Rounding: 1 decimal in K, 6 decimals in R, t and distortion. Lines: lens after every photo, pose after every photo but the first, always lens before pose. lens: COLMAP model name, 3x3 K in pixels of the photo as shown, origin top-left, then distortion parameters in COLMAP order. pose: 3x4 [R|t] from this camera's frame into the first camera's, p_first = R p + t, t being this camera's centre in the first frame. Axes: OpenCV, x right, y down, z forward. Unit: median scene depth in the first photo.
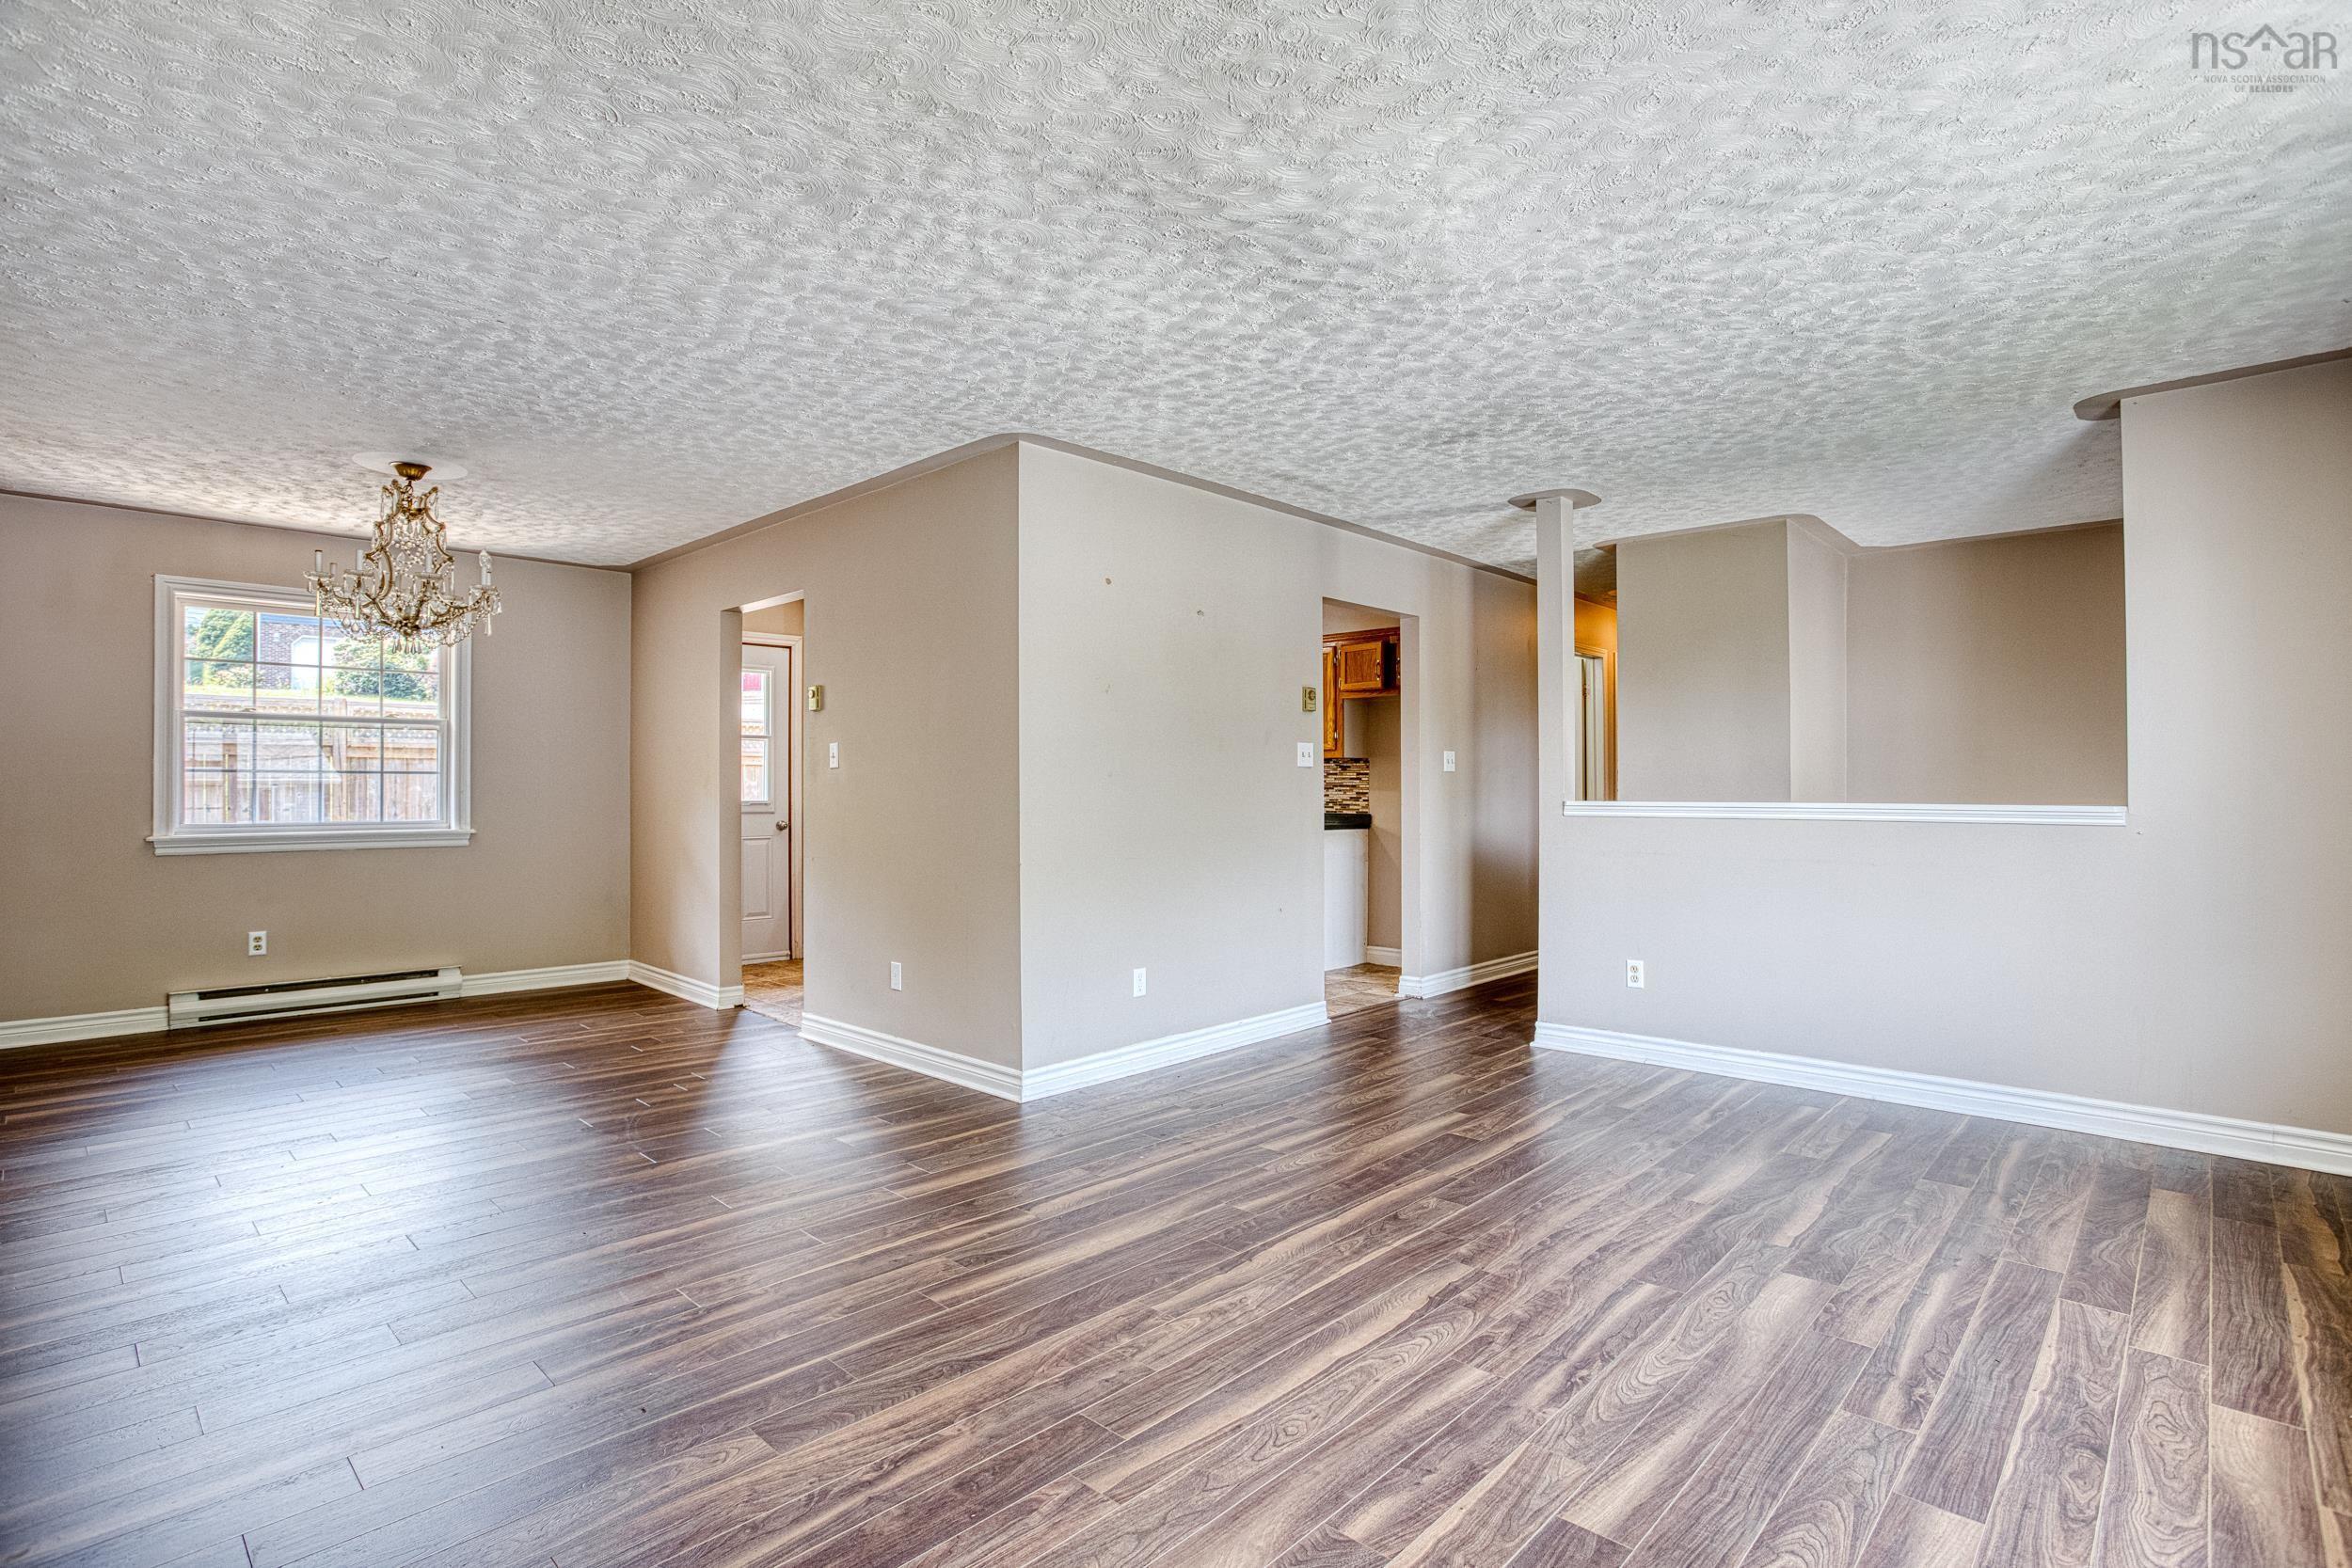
lens RADIAL K [[1137.4, 0, 1182.8], [0, 1137.4, 787.6], [0, 0, 1]] dist [-0.078910, 0.033136]
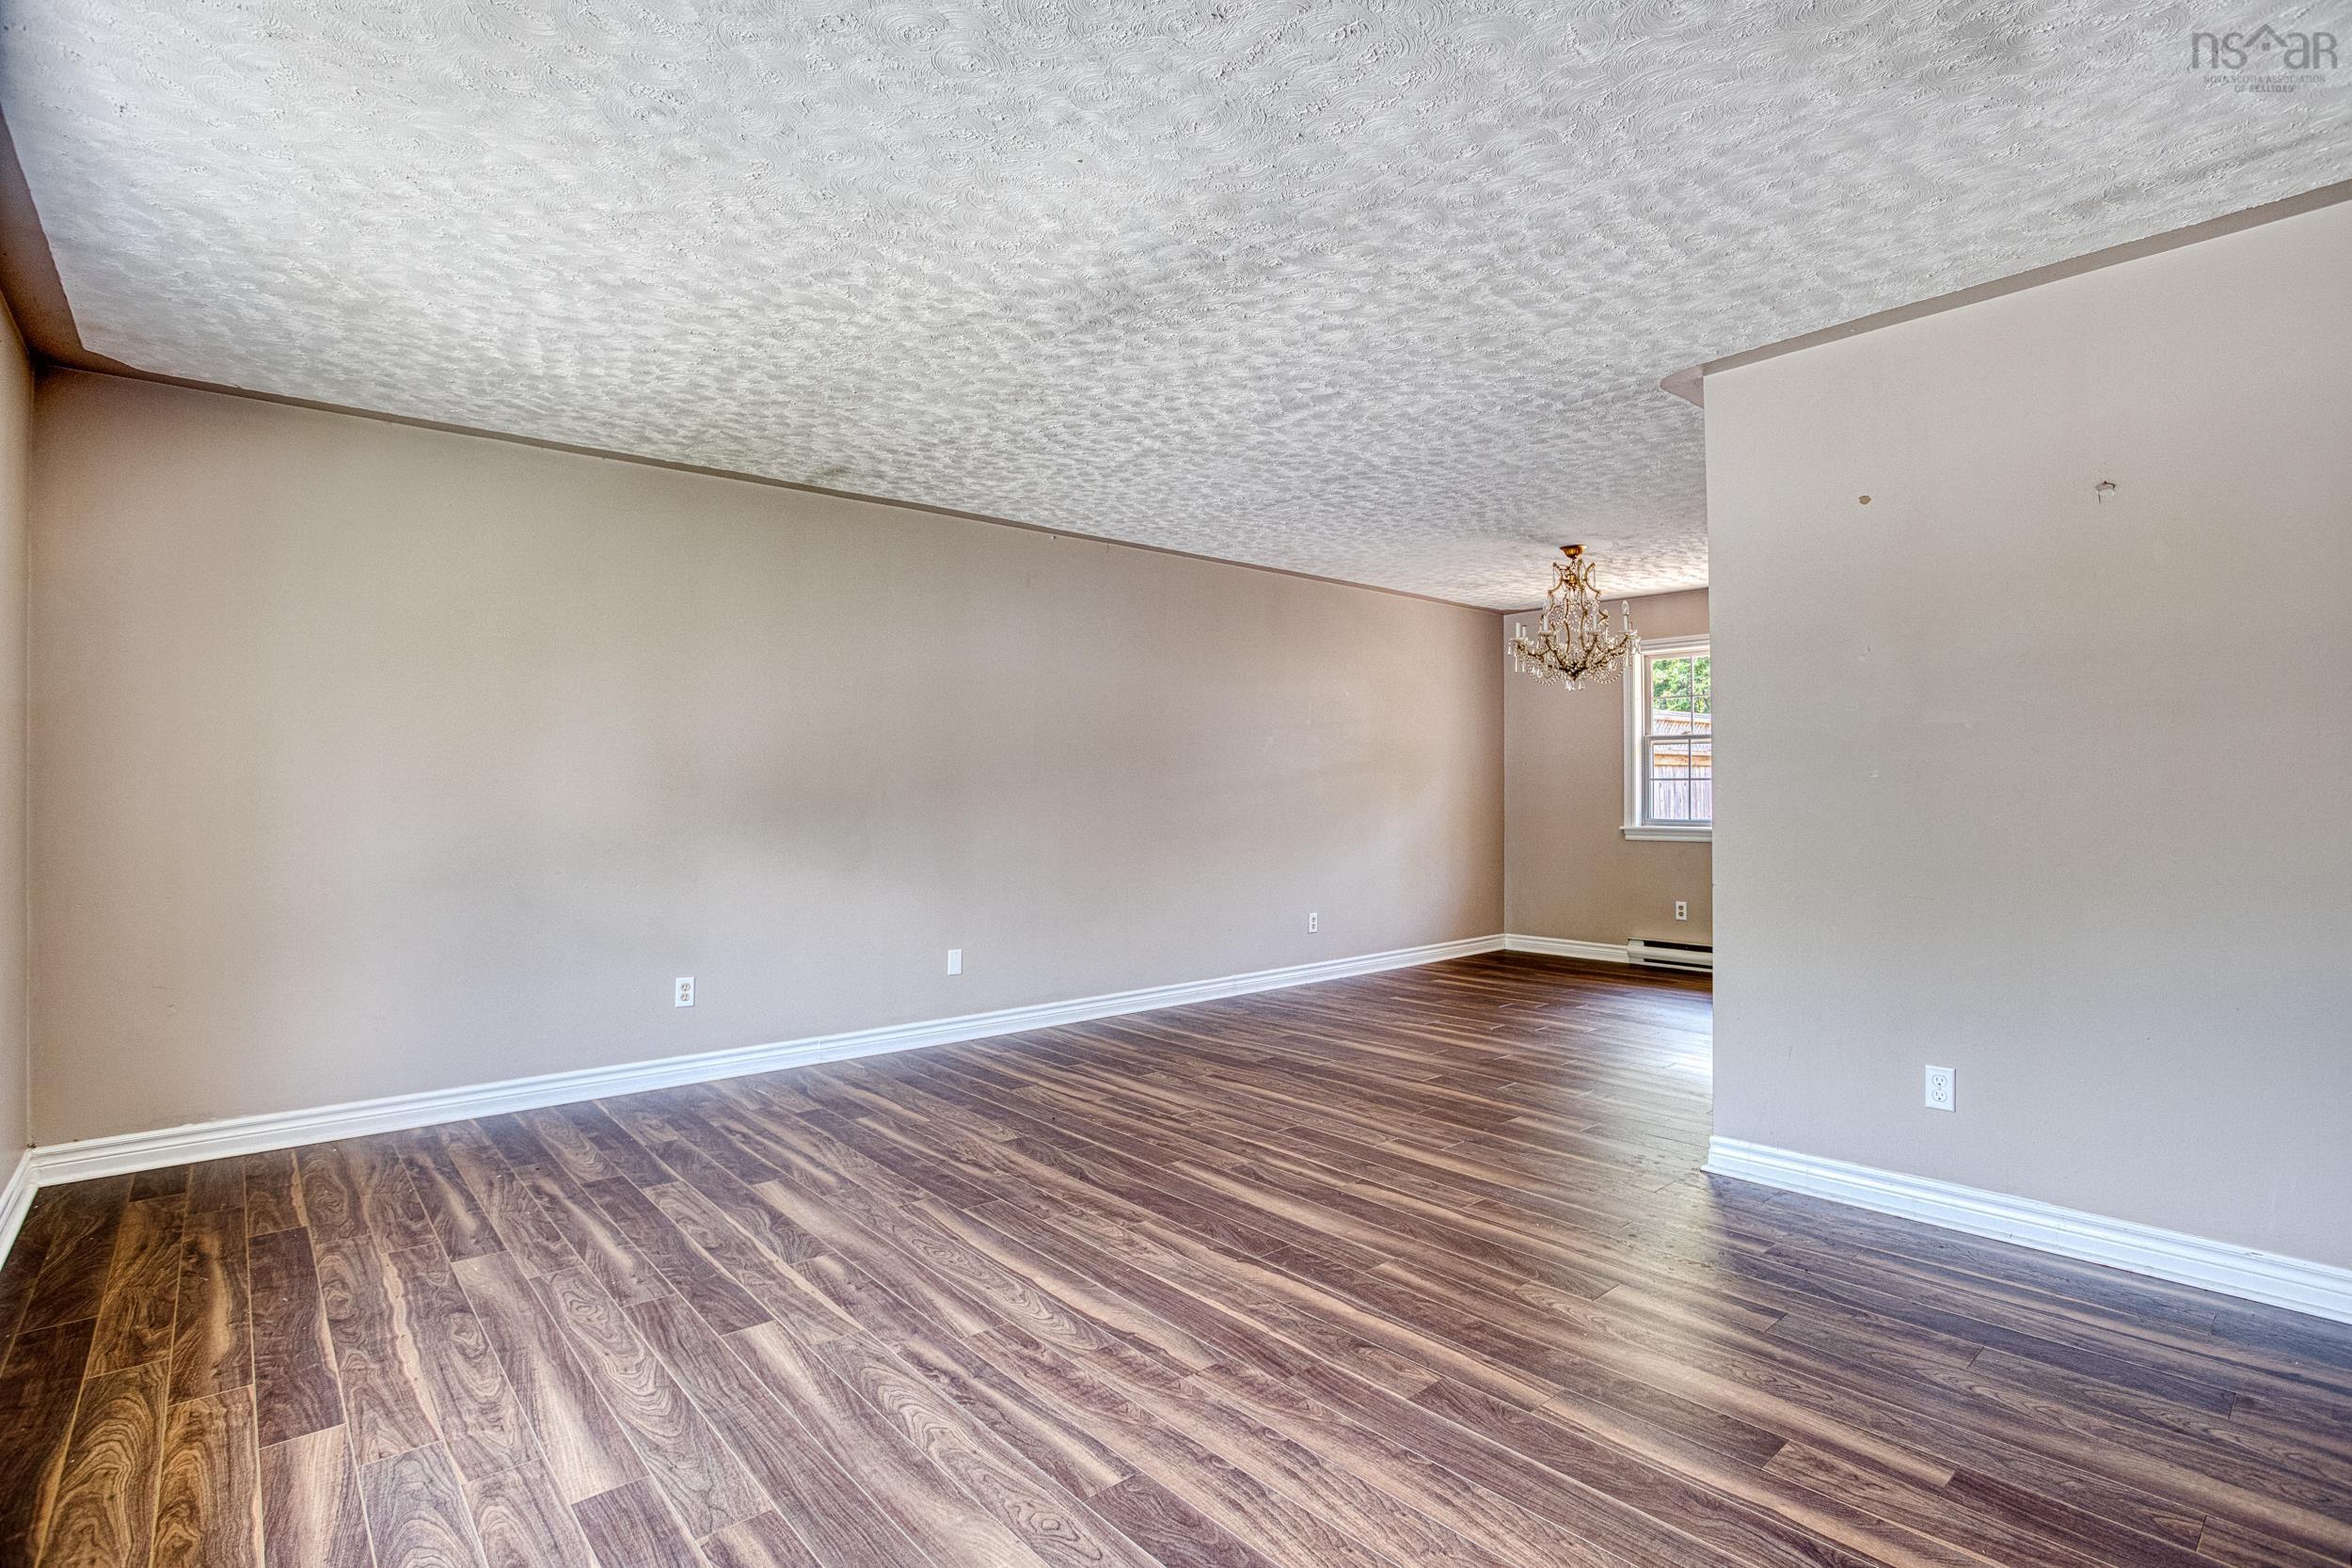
lens RADIAL K [[1137.4, 0, 1182.8], [0, 1137.4, 787.6], [0, 0, 1]] dist [-0.078910, 0.033136]
pose [[-0.095942, -0.003567, -0.995381, 1.164897], [0.001559, 0.999992, -0.003734, -0.002132], [0.995386, -0.001910, -0.095936, 1.137422]]
